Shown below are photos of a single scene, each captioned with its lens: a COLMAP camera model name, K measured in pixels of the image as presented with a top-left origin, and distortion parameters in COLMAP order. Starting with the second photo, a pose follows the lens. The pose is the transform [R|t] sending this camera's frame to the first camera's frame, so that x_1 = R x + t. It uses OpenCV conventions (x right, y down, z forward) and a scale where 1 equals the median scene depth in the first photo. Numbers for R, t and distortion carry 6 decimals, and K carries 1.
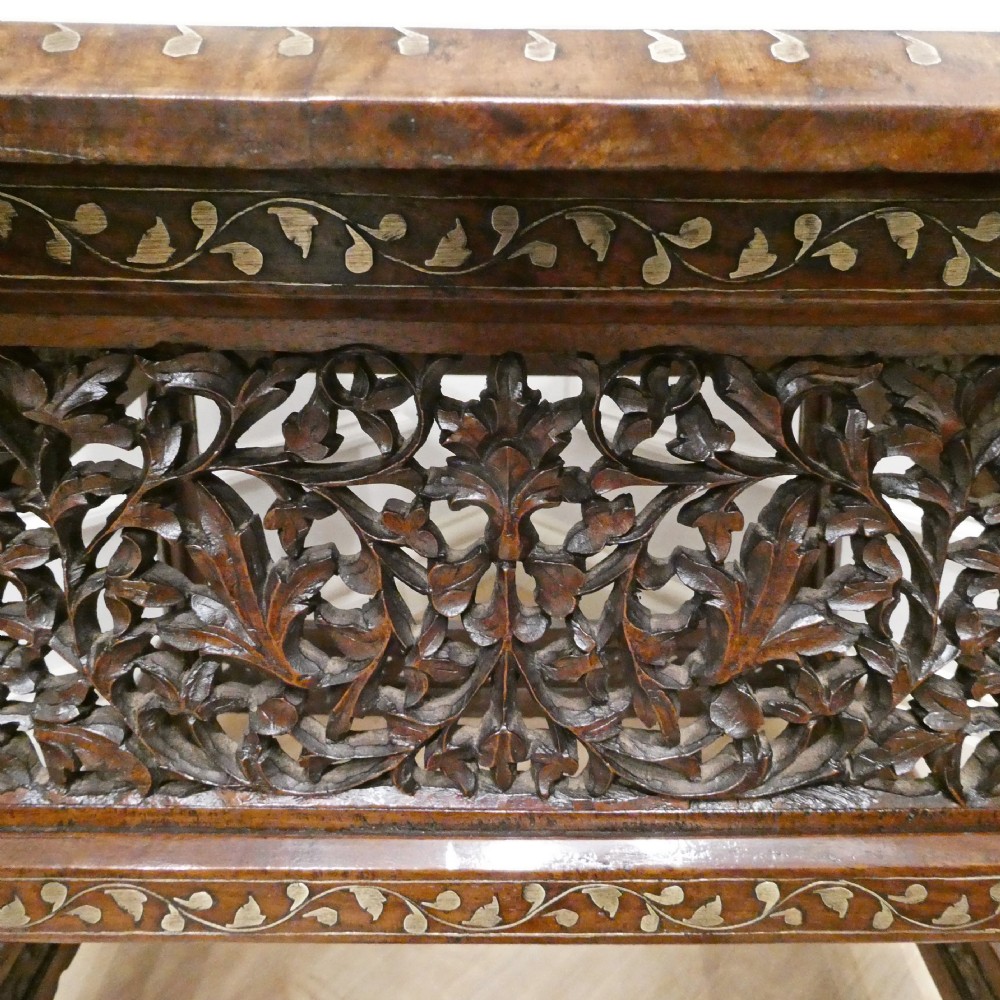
lens RADIAL K [[992.4, 0, 517.5], [0, 992.4, 490.2], [0, 0, 1]] dist [-0.020303, 0.000000]
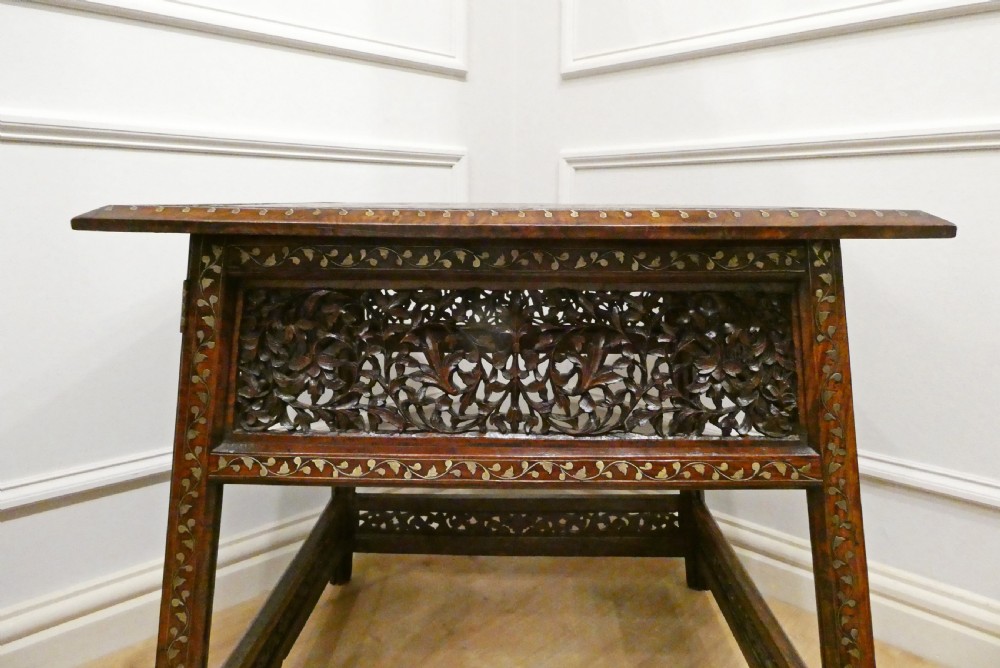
lens RADIAL K [[724.4, 0, 507.1], [0, 724.4, 335.4], [0, 0, 1]] dist [-0.009082, -0.007518]
pose [[0.999351, -0.002041, -0.035957, 0.045648], [-0.005764, 0.976453, -0.215652, 0.510194], [0.035550, 0.215719, 0.975808, -1.328956]]
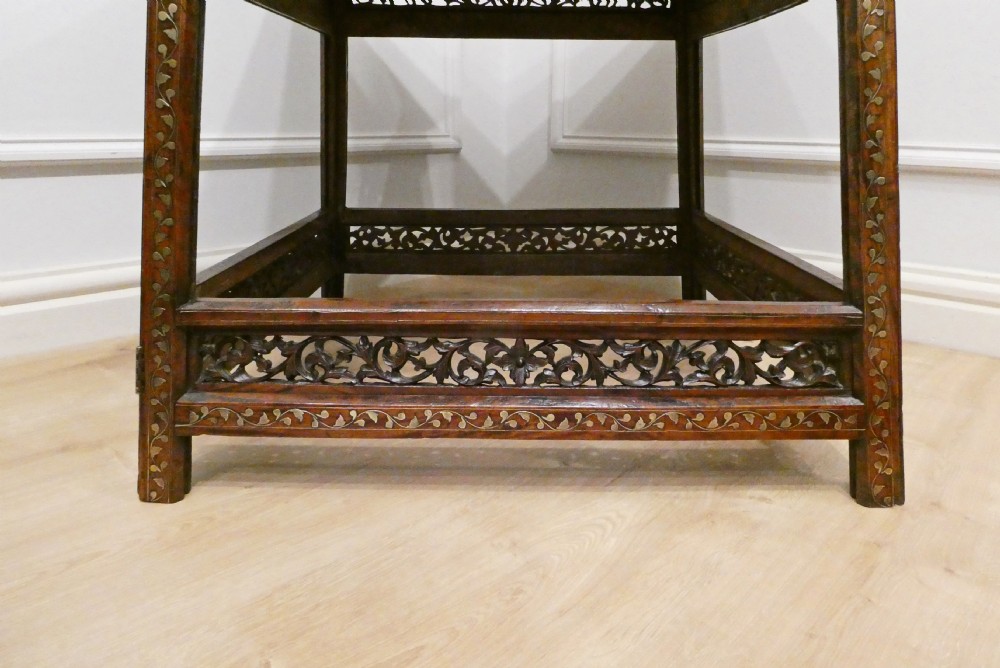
lens RADIAL K [[724.4, 0, 507.3], [0, 724.4, 332.4], [0, 0, 1]] dist [-0.009082, -0.007518]
pose [[0.999912, 0.002375, -0.013086, -0.037205], [-0.003454, 0.996542, -0.083018, 1.735899], [0.012844, 0.083056, 0.996462, -0.994342]]
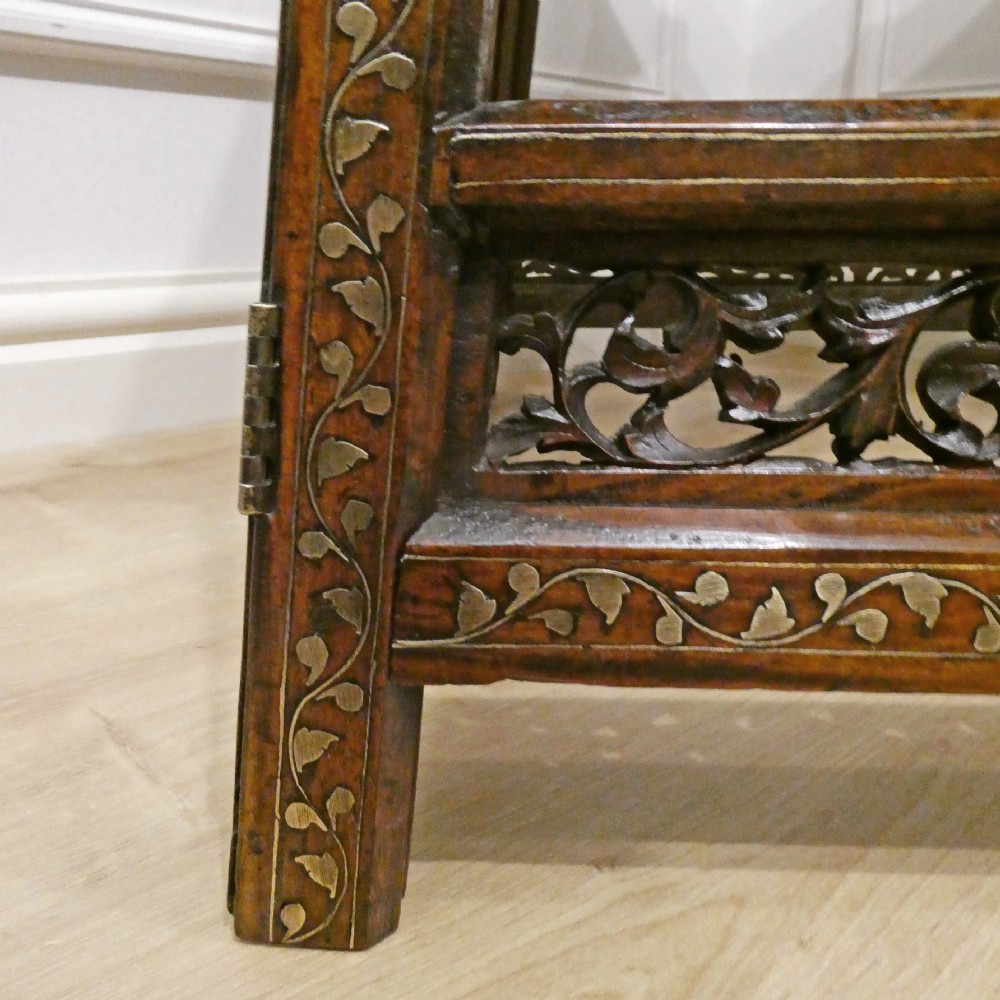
lens RADIAL K [[992.4, 0, 526.6], [0, 992.4, 507.6], [0, 0, 1]] dist [-0.020303, 0.000000]
pose [[0.999376, -0.000274, -0.035309, -1.055093], [-0.002726, 0.996387, -0.084891, 1.808340], [0.035205, 0.084934, 0.995764, 0.638513]]
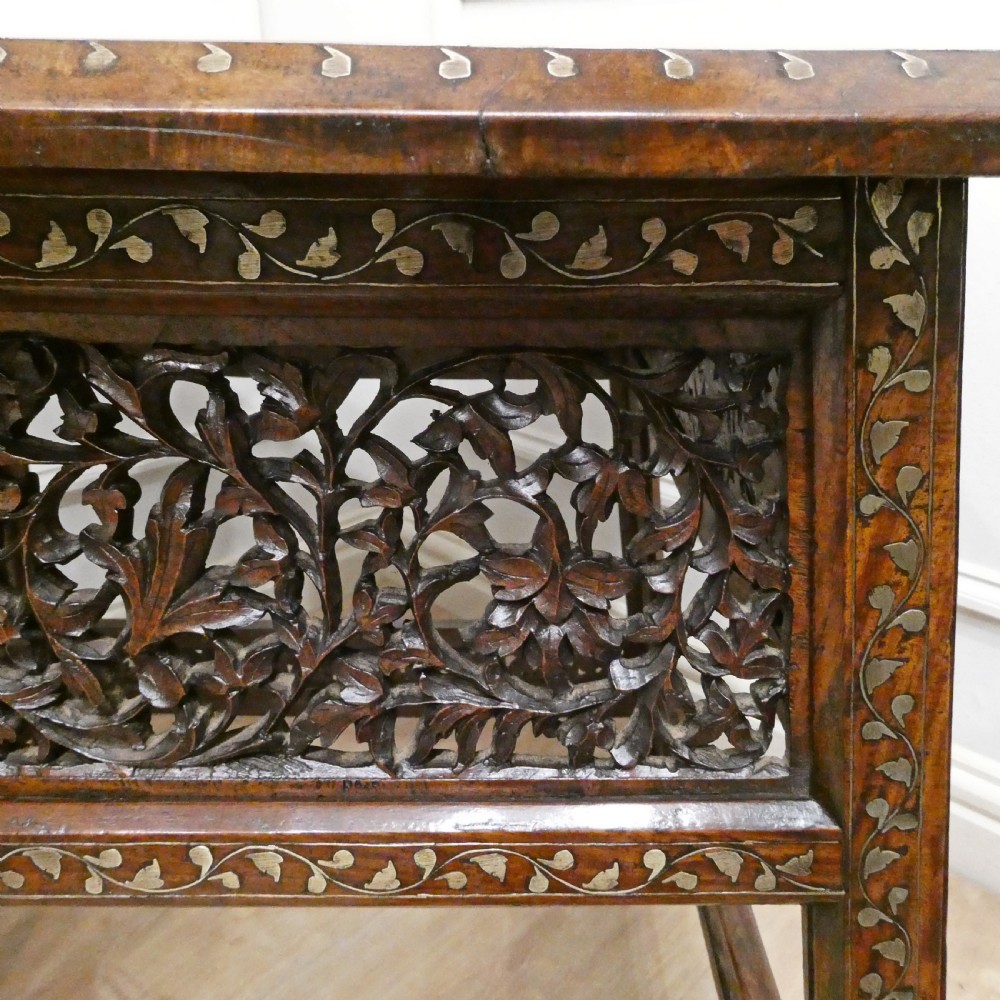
lens RADIAL K [[925.1, 0, 532.1], [0, 925.1, 462.5], [0, 0, 1]] dist [-0.010724, 0.000000]
pose [[0.999939, 0.005640, 0.009447, 0.603096], [-0.005490, 0.999859, -0.015854, 0.003238], [-0.009535, 0.015801, 0.999830, 0.013158]]
